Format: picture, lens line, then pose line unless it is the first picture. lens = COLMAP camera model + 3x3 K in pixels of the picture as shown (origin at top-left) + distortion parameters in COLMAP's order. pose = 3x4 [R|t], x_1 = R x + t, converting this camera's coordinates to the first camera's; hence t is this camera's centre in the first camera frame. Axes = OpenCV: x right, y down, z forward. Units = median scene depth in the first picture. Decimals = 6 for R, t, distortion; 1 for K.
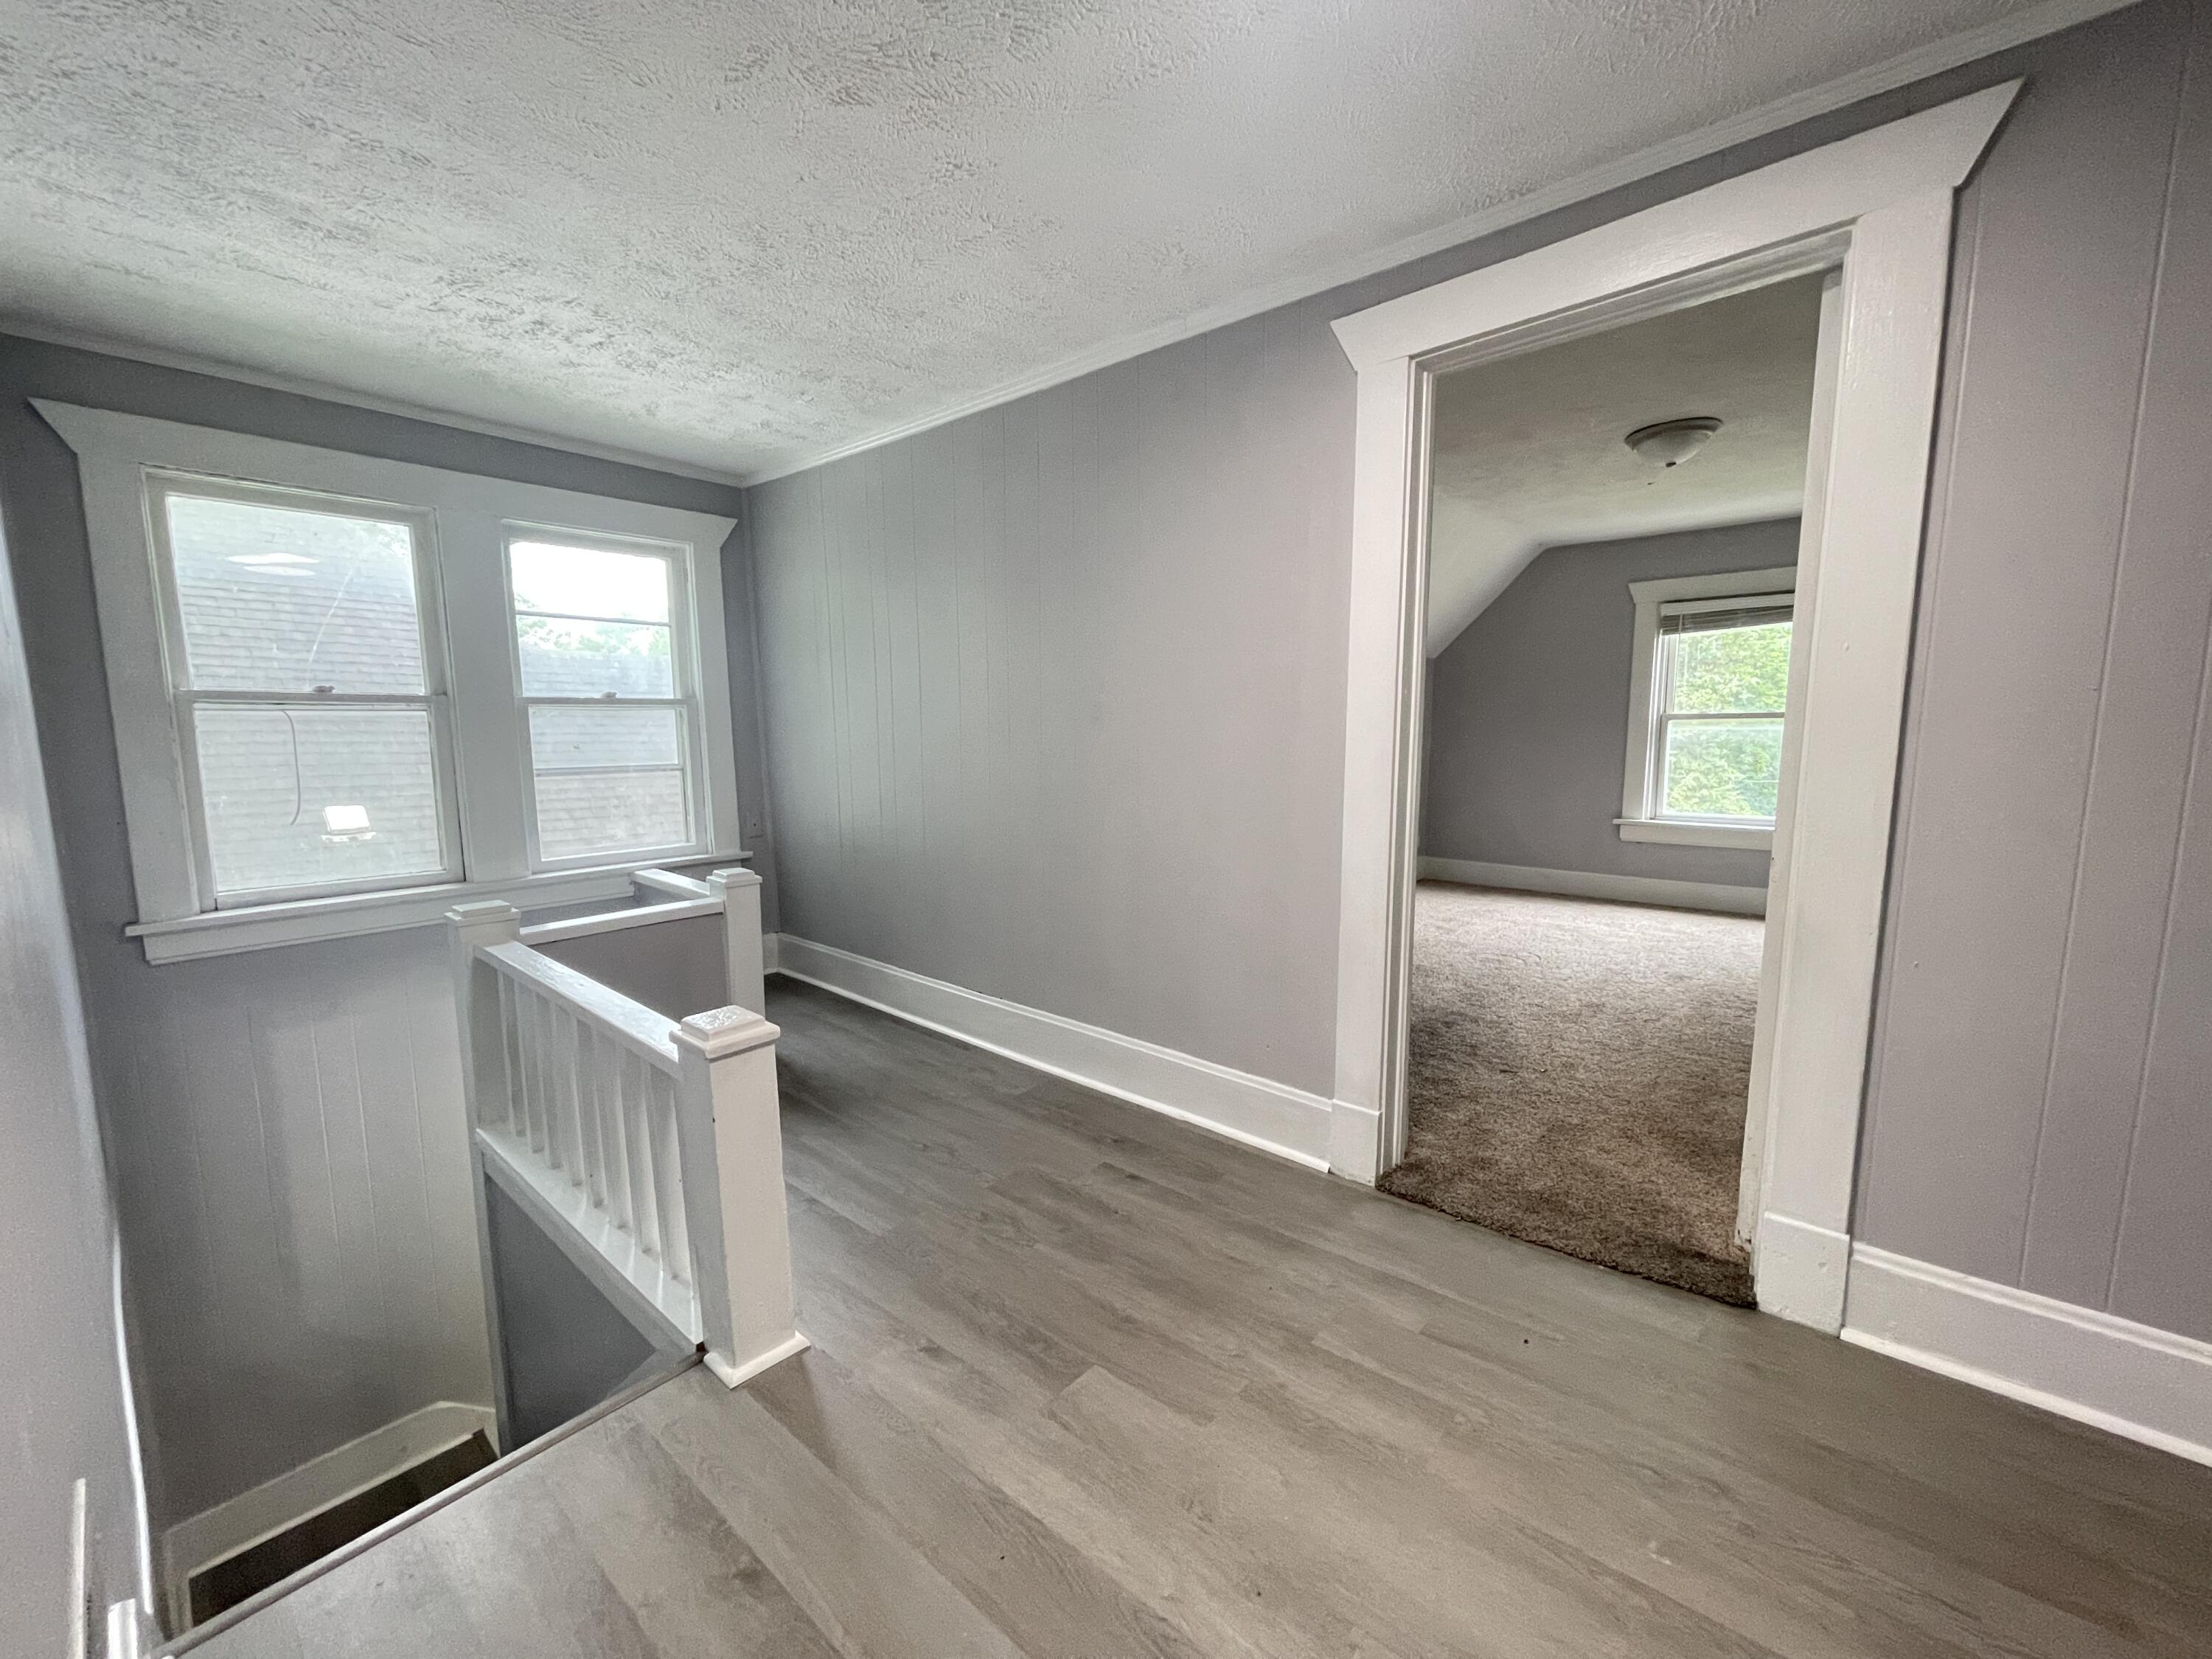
lens RADIAL K [[893.1, 0, 1099.4], [0, 893.1, 833.4], [0, 0, 1]] dist [-0.008038, 0.002056]
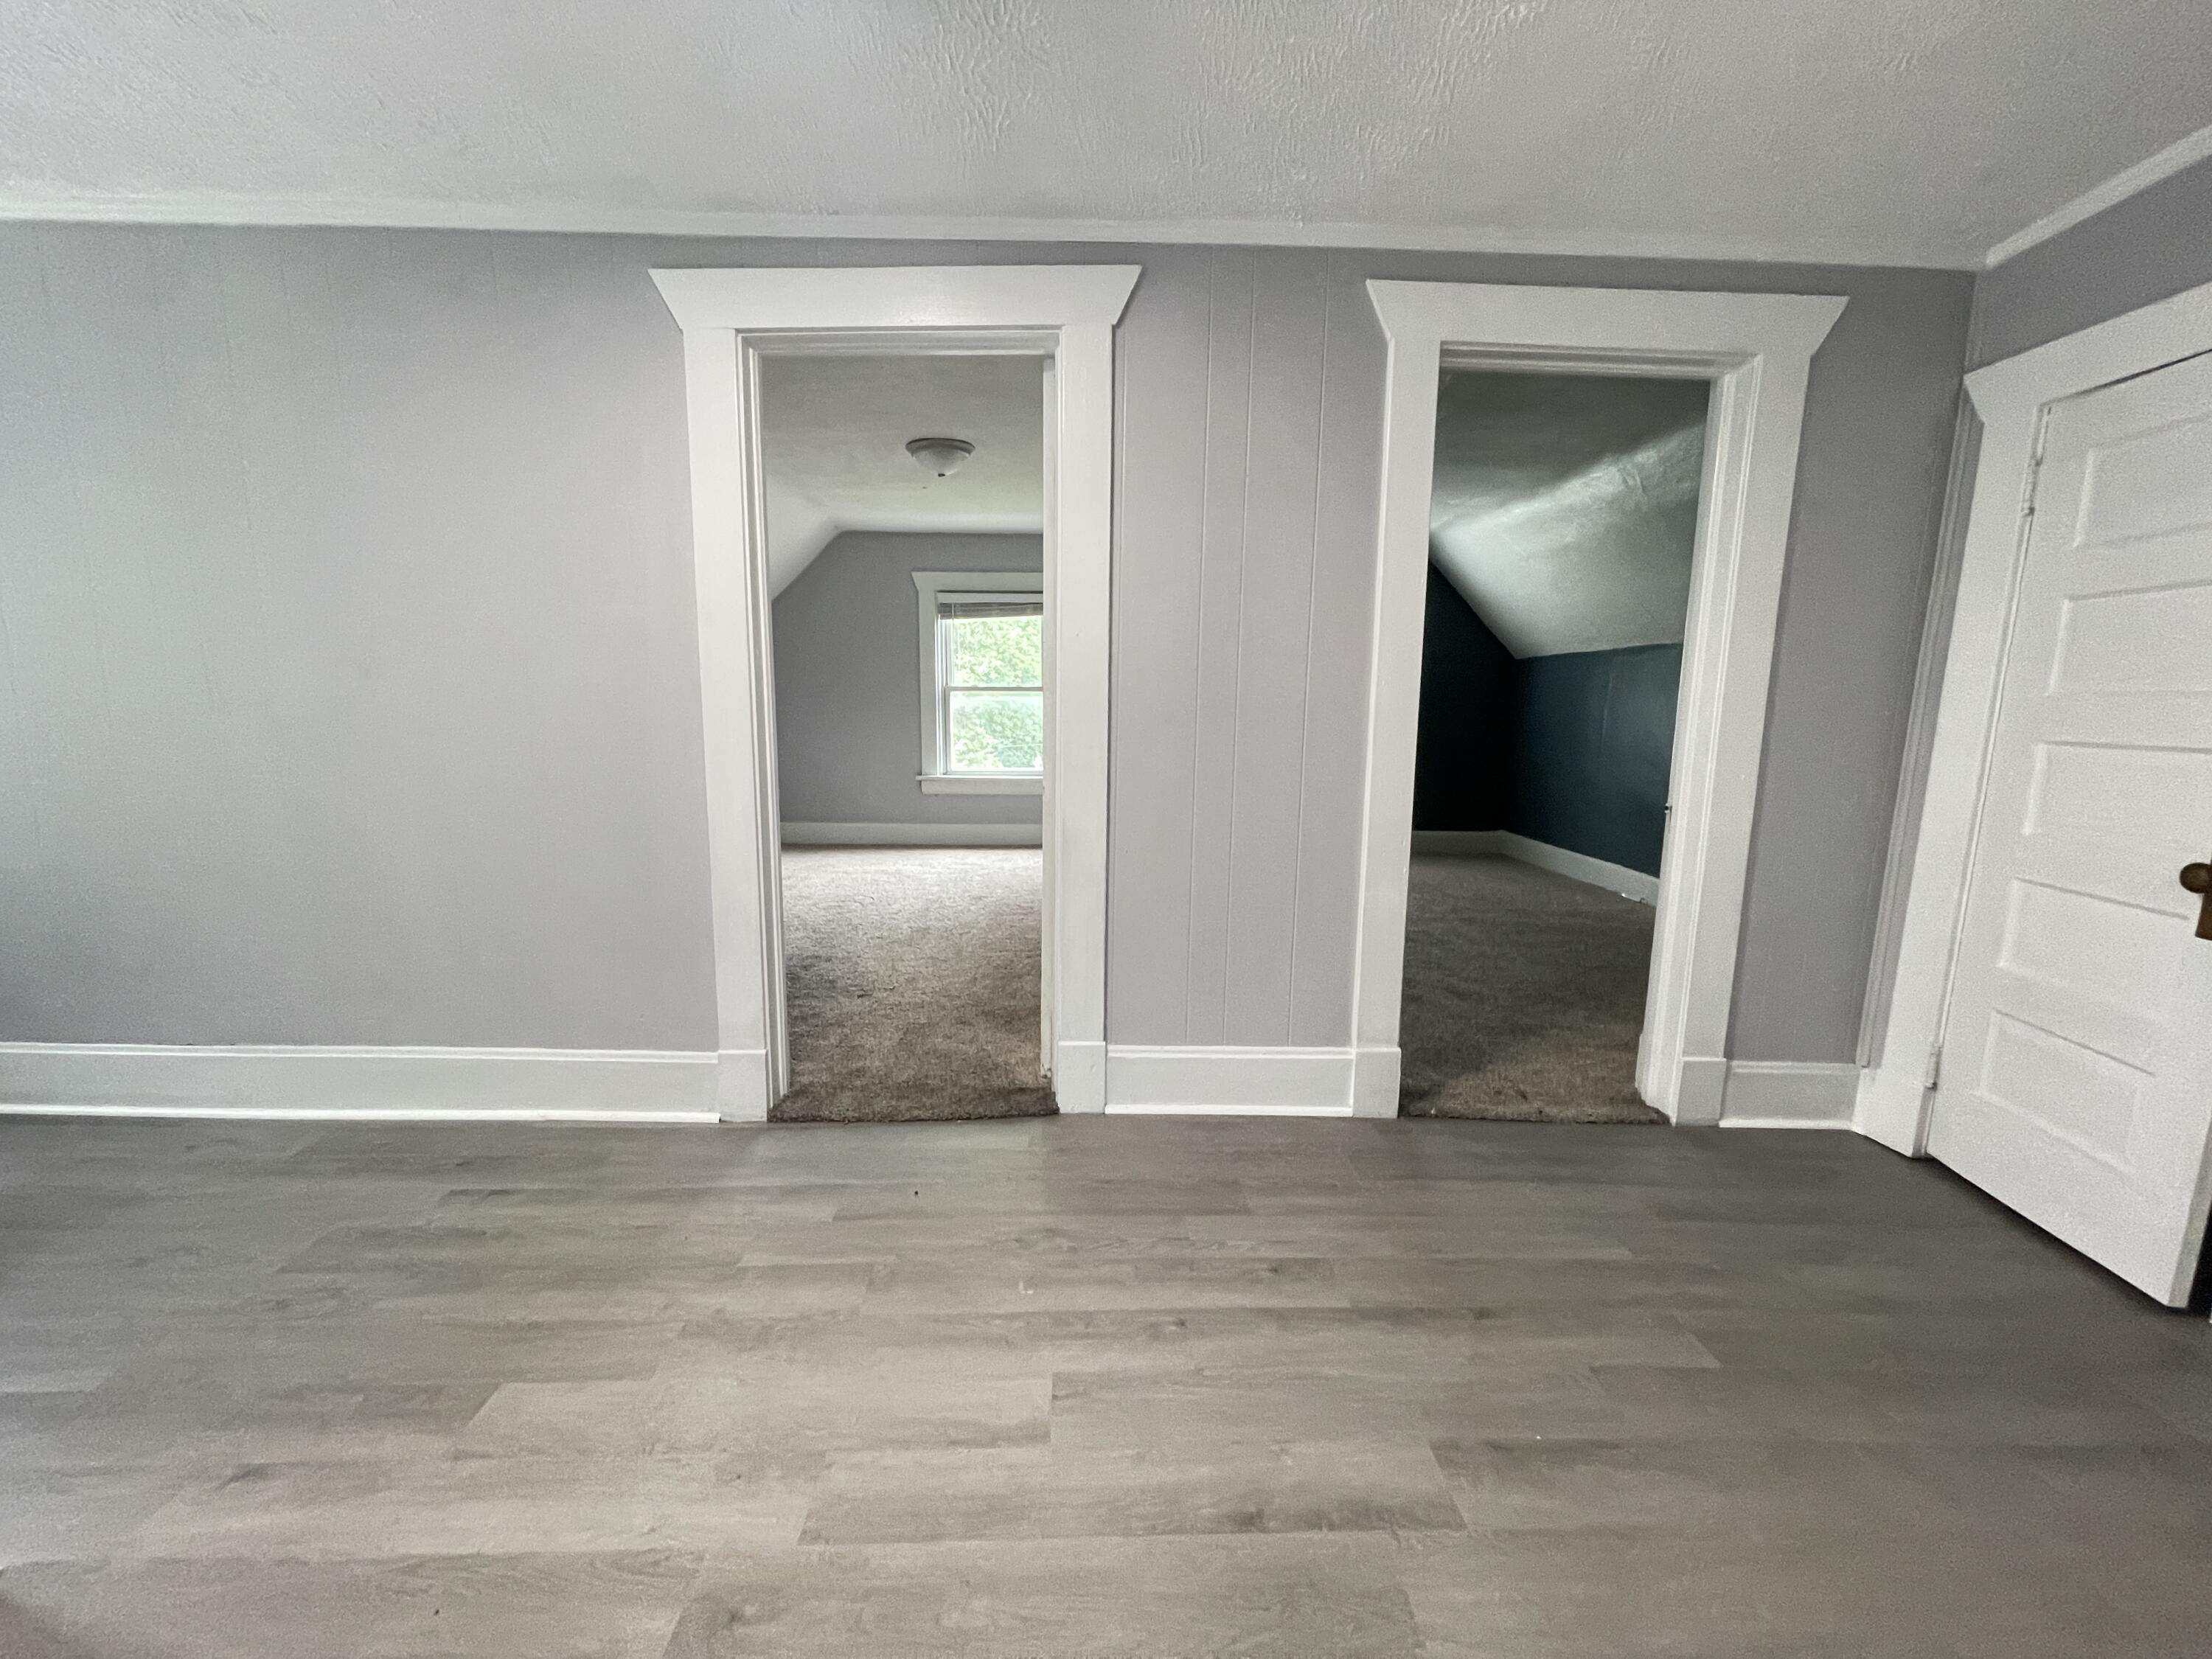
lens RADIAL K [[893.1, 0, 1106.7], [0, 893.1, 834.6], [0, 0, 1]] dist [-0.008038, 0.002056]
pose [[0.731120, -0.087118, 0.676664, -0.088869], [0.064522, 0.996198, 0.058542, 0.020715], [-0.679191, 0.000858, 0.733961, -0.059459]]
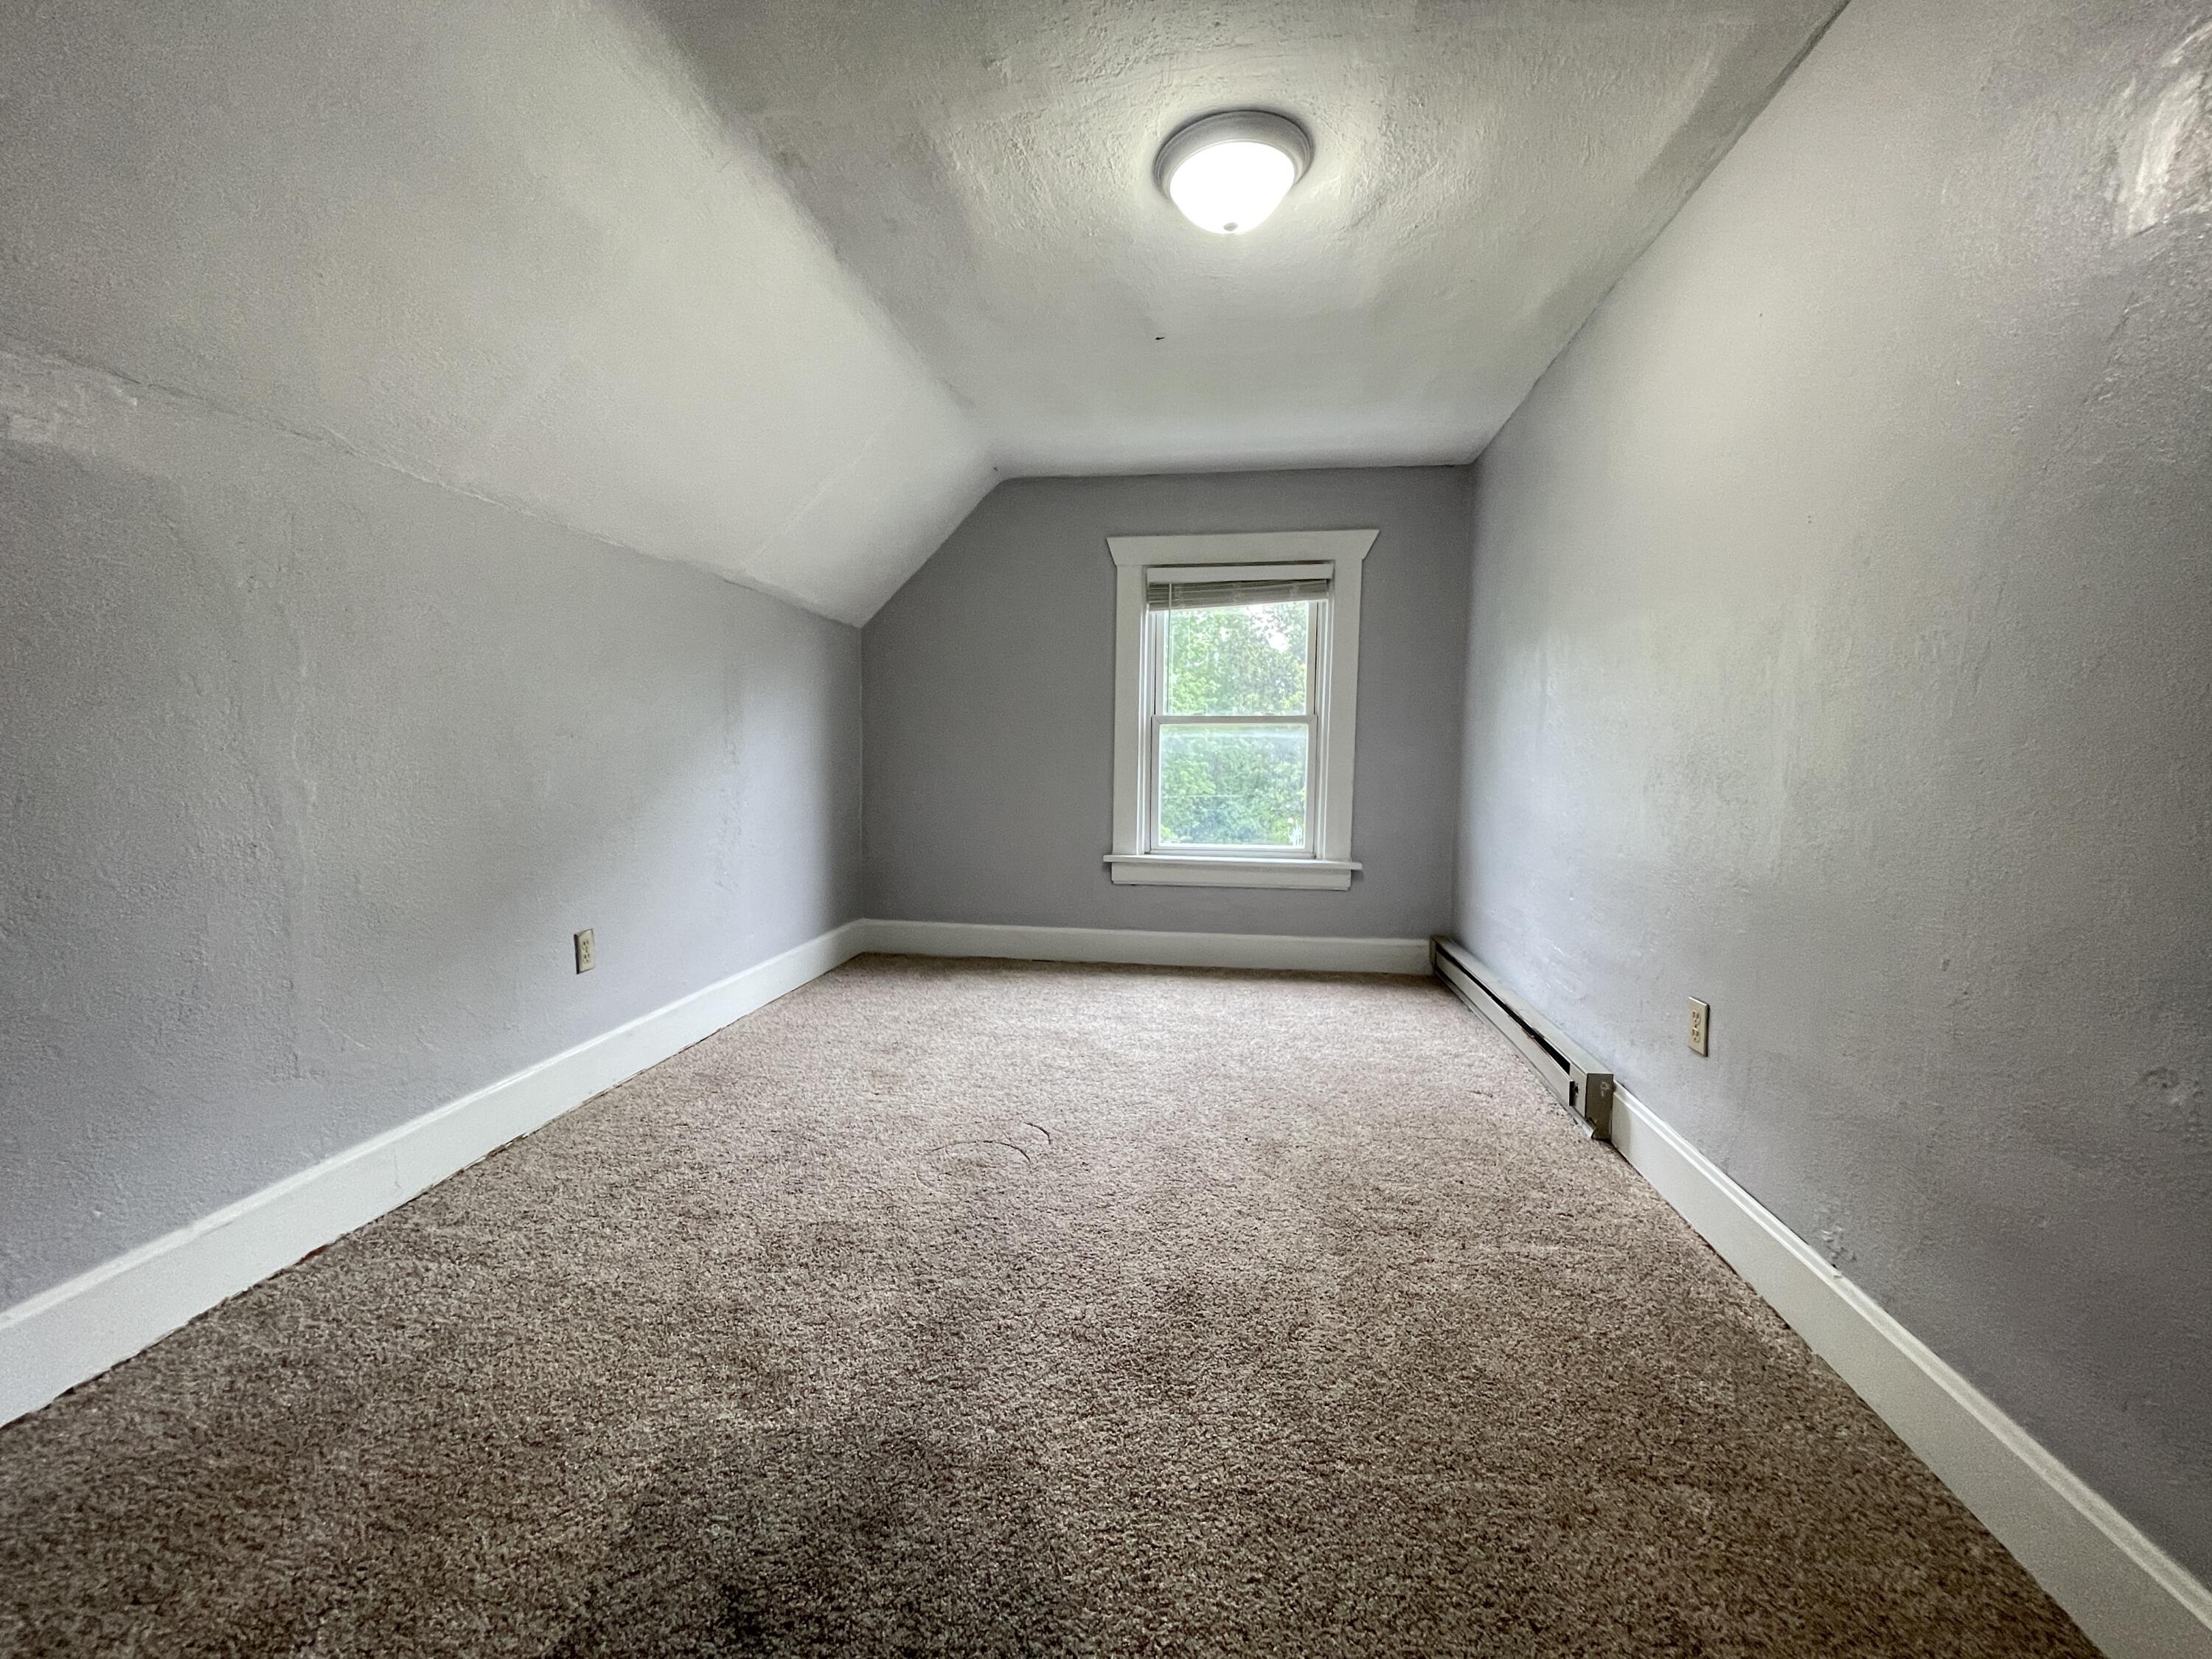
lens RADIAL K [[893.1, 0, 1107.2], [0, 893.1, 840.9], [0, 0, 1]] dist [-0.008038, 0.002056]
pose [[0.827388, -0.038170, 0.560332, 0.419327], [0.044552, 0.999005, 0.002267, -0.074502], [-0.559860, 0.023088, 0.828265, 0.974519]]
